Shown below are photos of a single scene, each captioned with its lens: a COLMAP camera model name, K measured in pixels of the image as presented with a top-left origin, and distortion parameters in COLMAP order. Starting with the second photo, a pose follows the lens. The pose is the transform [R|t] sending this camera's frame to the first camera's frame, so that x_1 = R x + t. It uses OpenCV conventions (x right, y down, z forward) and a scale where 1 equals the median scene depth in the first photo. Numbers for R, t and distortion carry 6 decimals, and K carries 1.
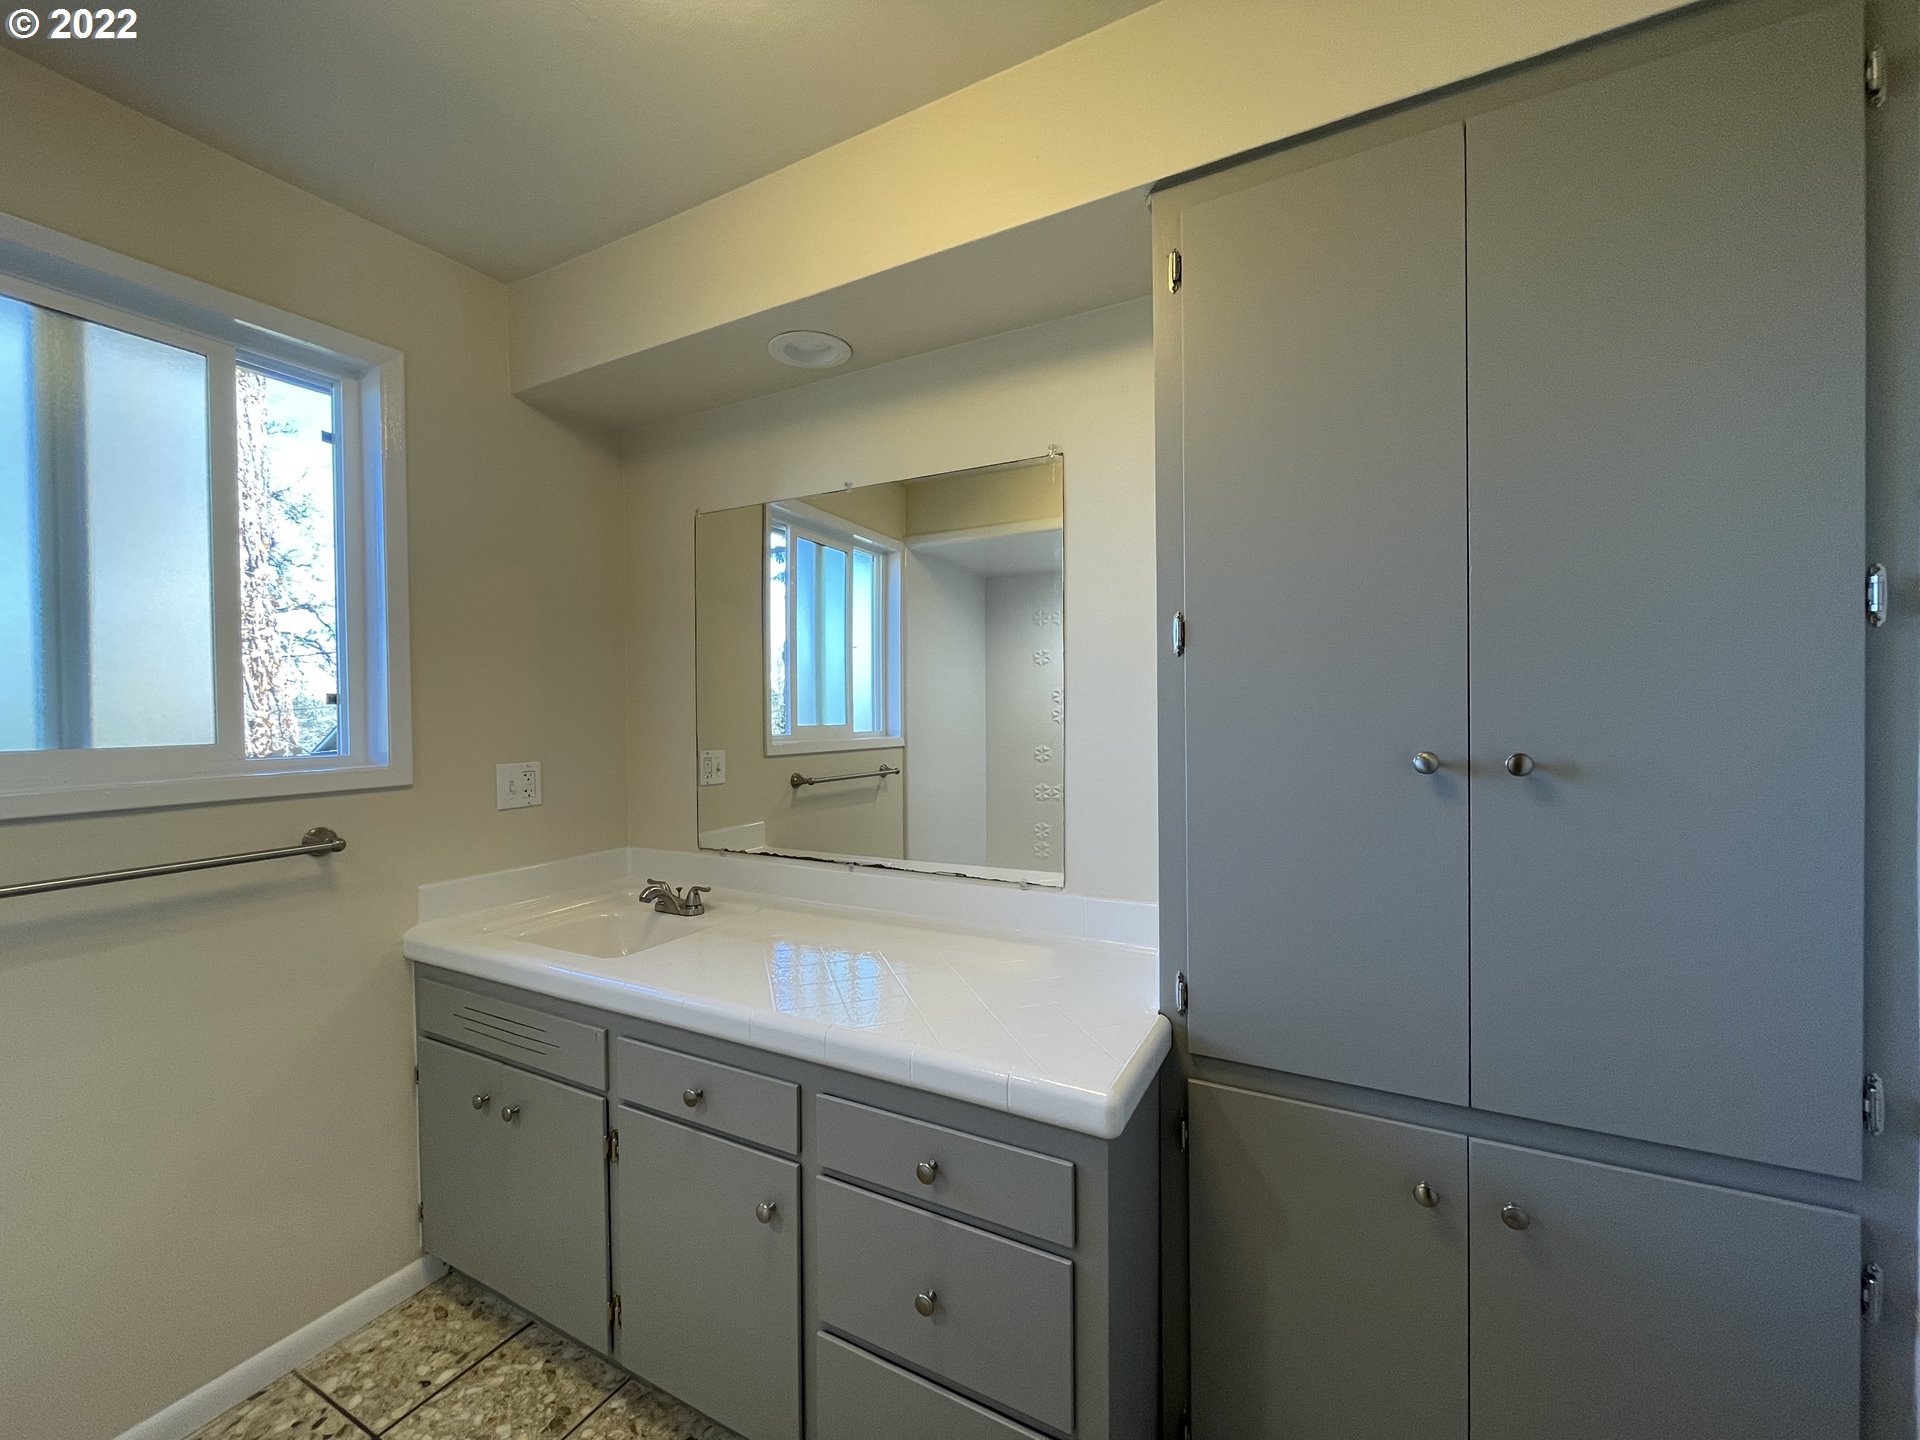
lens RADIAL K [[773.0, 0, 961.1], [0, 773.0, 723.4], [0, 0, 1]] dist [-0.001565, -0.000204]
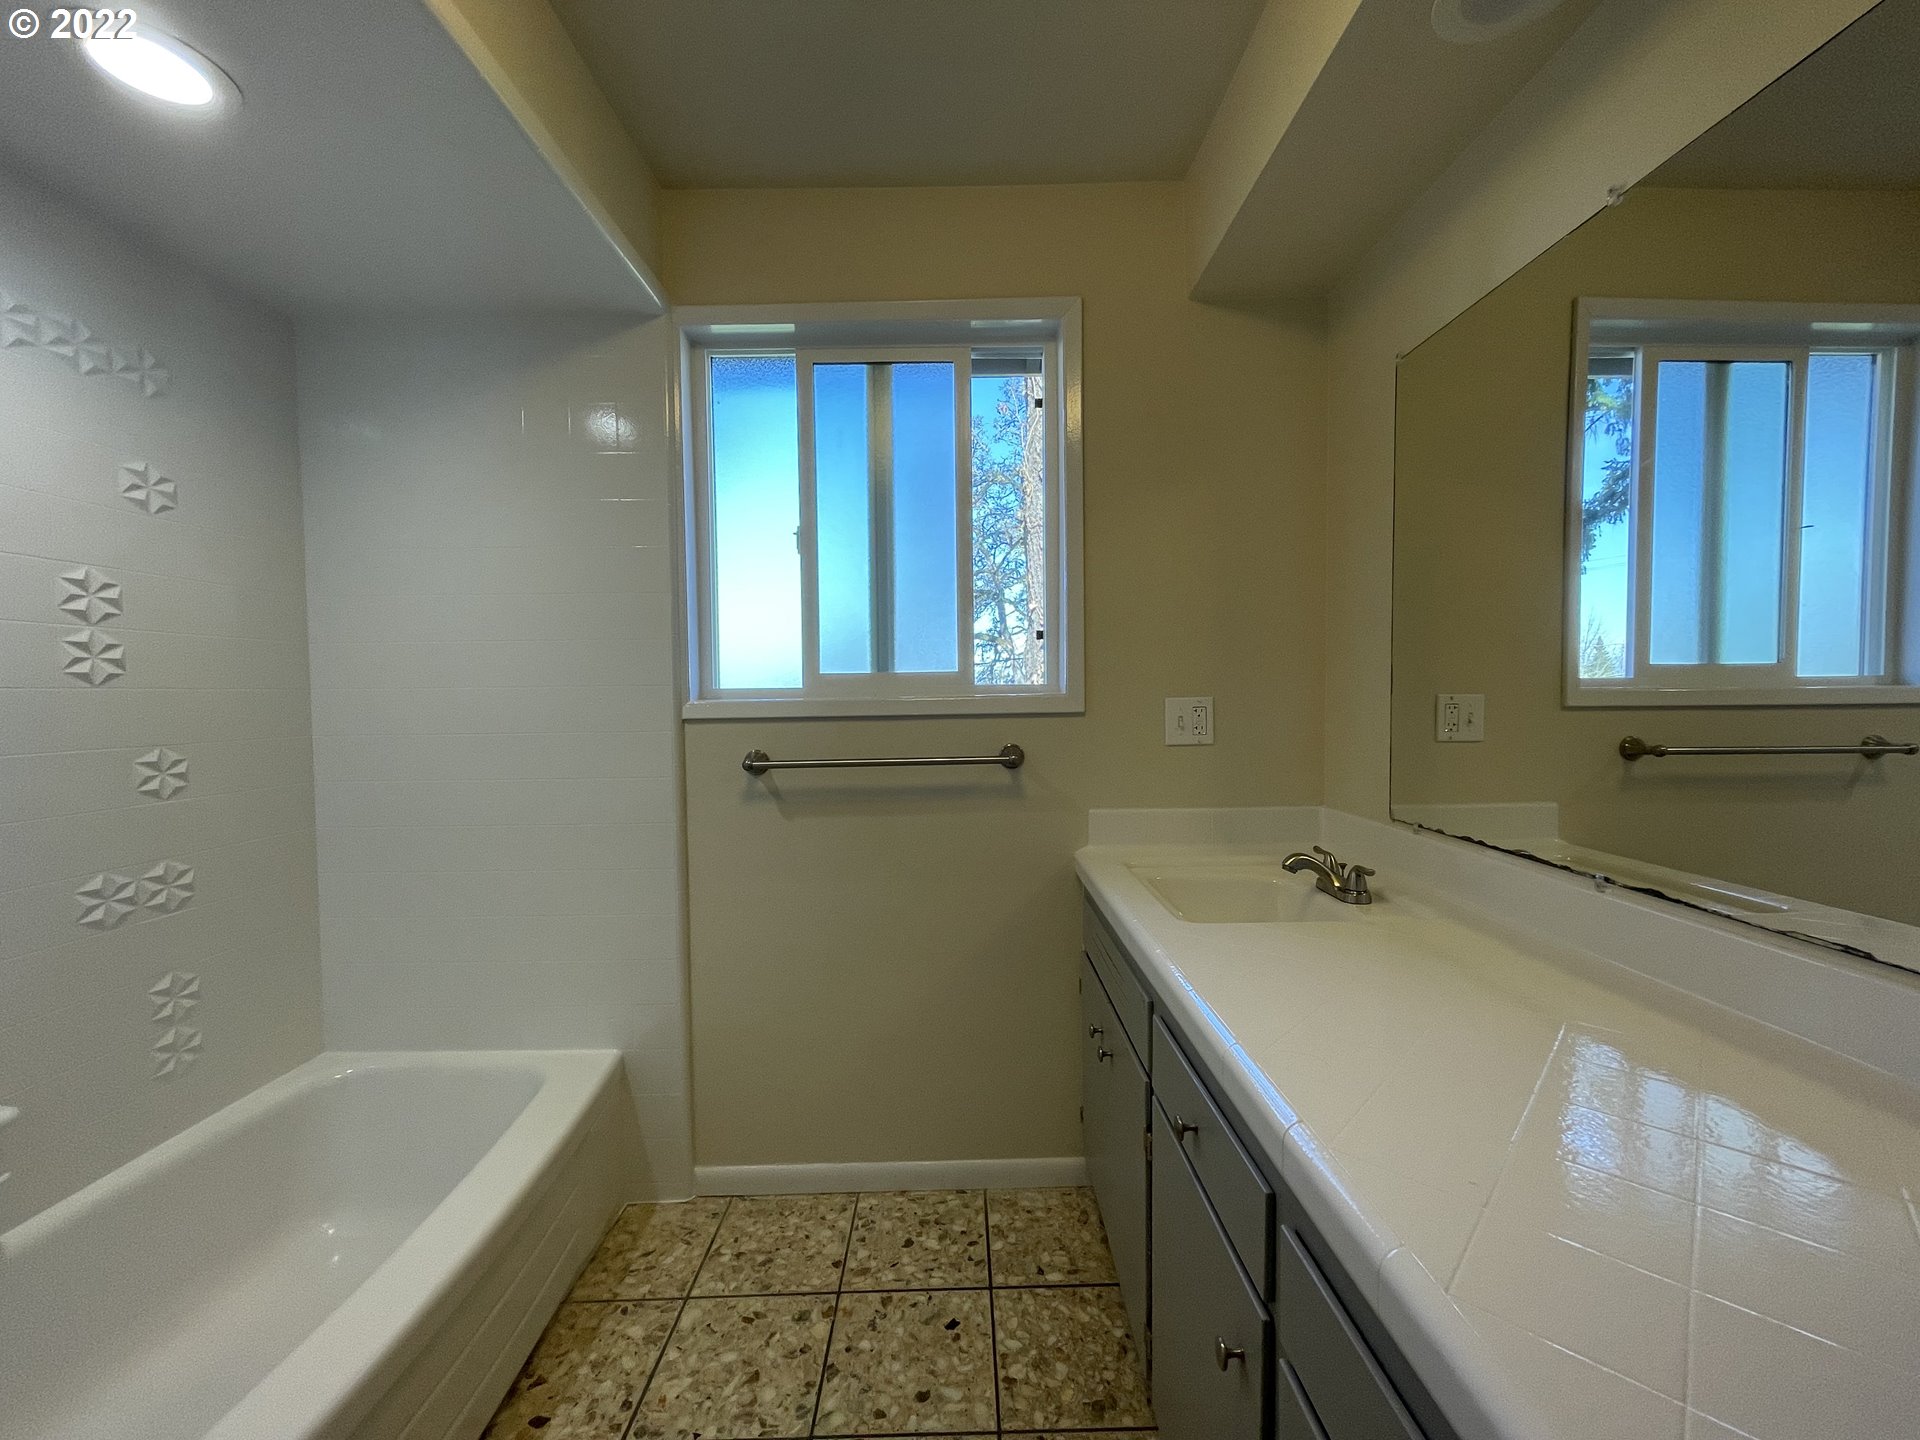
lens RADIAL K [[777.3, 0, 960.0], [0, 777.3, 720.0], [0, 0, 1]] dist [-0.001143, -0.000492]
pose [[0.474197, 0.036238, -0.879673, 0.132153], [-0.007705, 0.999285, 0.037012, 0.048628], [0.880385, -0.010774, 0.474137, 0.325723]]
